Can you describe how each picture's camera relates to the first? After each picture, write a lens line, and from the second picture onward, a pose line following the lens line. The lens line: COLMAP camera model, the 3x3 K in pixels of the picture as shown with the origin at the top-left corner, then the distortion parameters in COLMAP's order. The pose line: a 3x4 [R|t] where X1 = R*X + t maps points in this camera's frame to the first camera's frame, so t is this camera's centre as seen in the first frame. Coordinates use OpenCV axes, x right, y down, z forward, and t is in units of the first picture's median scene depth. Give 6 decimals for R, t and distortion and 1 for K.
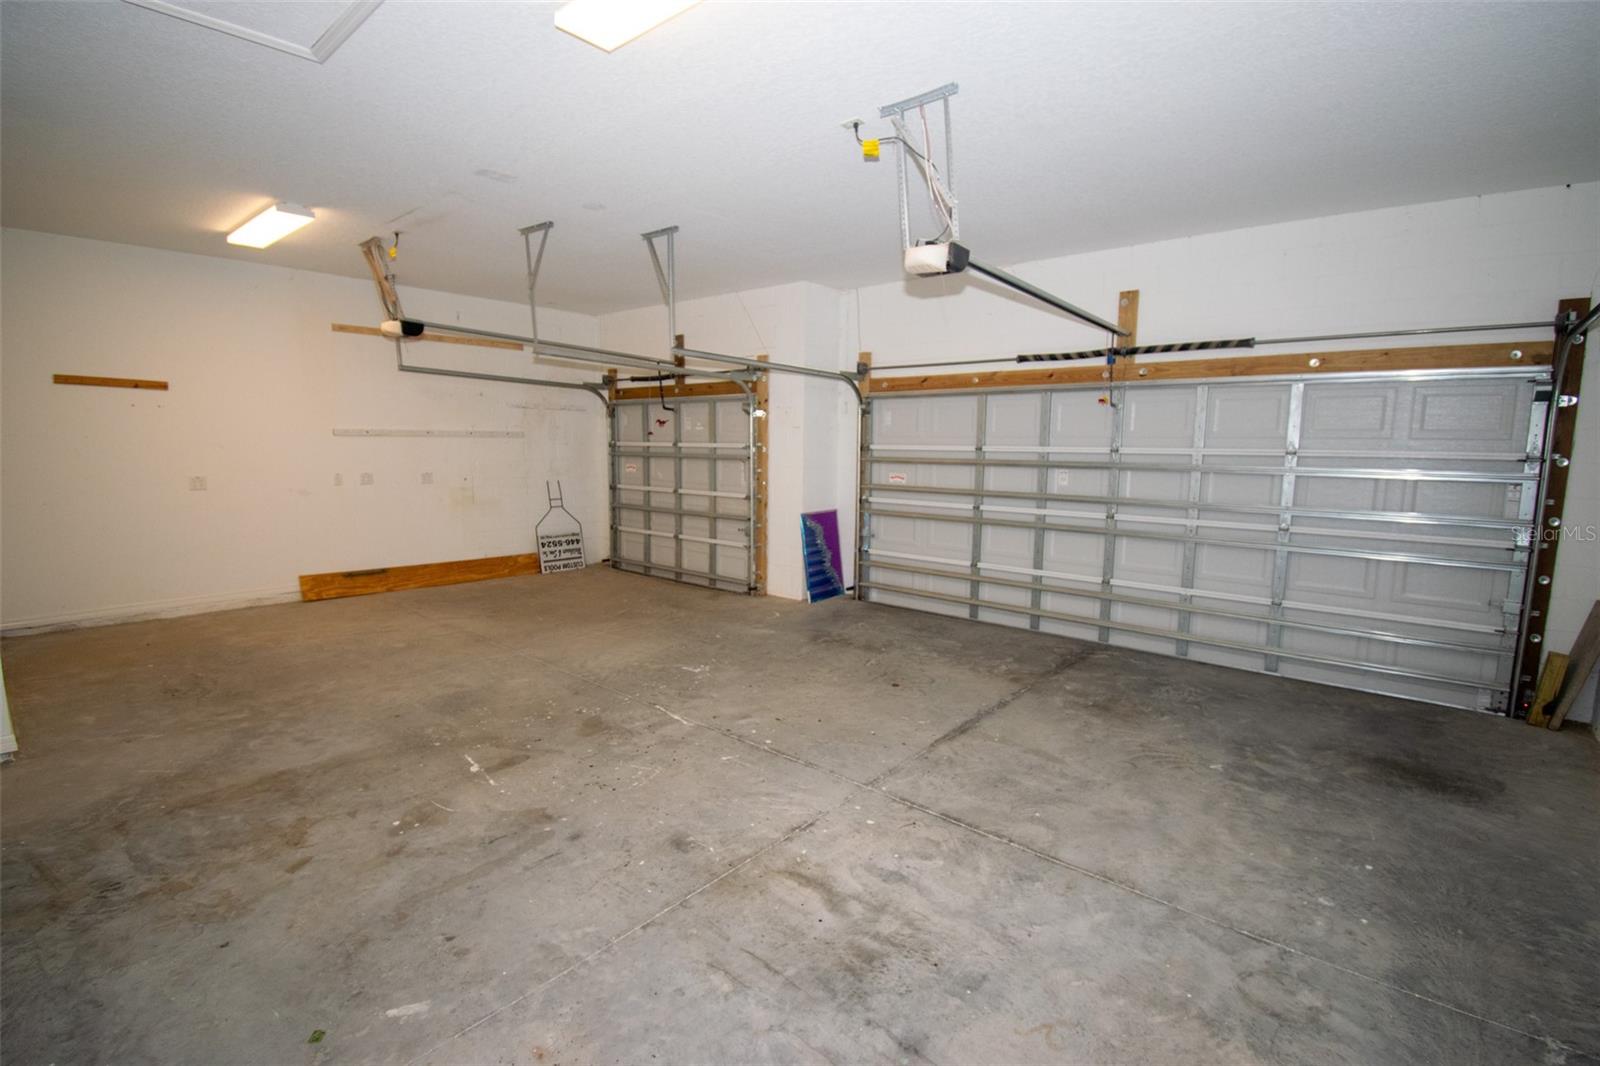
lens RADIAL K [[720.9, 0, 807.6], [0, 720.9, 534.9], [0, 0, 1]] dist [0.007343, -0.002653]
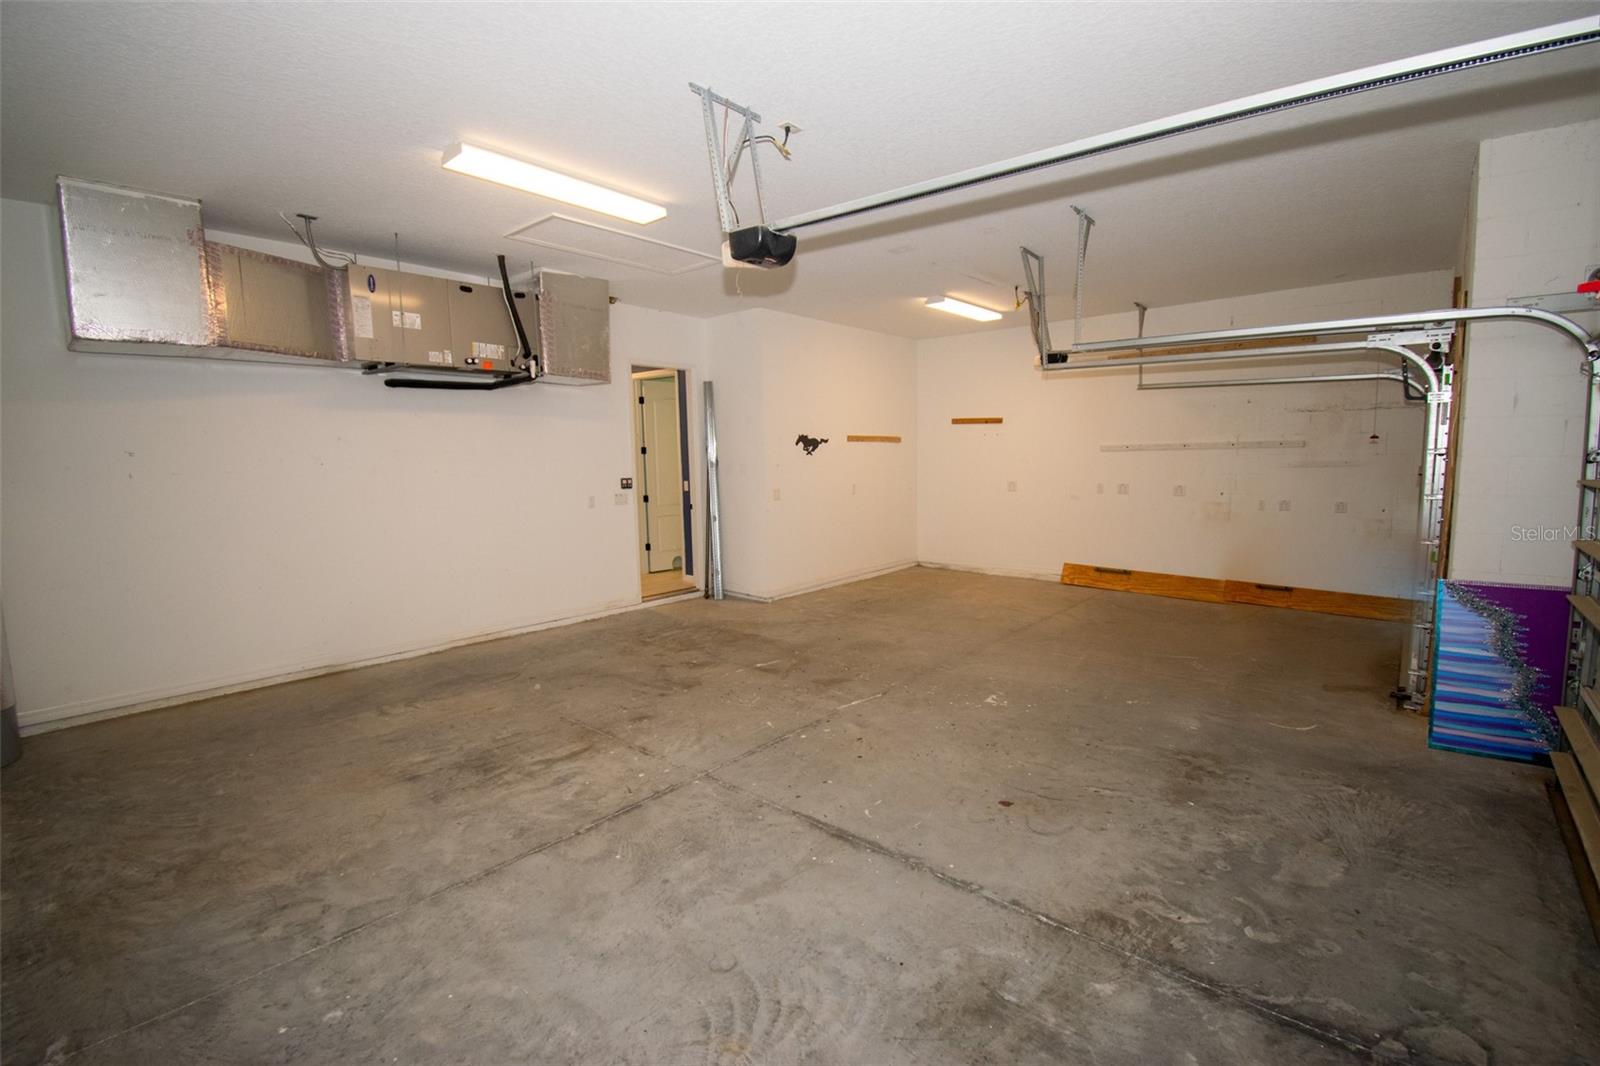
lens RADIAL K [[720.9, 0, 806.0], [0, 720.9, 531.0], [0, 0, 1]] dist [0.007343, -0.002653]
pose [[-0.012047, 0.092512, -0.995639, 1.091643], [-0.116756, 0.988770, 0.093286, -0.124601], [0.993088, 0.117371, -0.001110, 1.089733]]
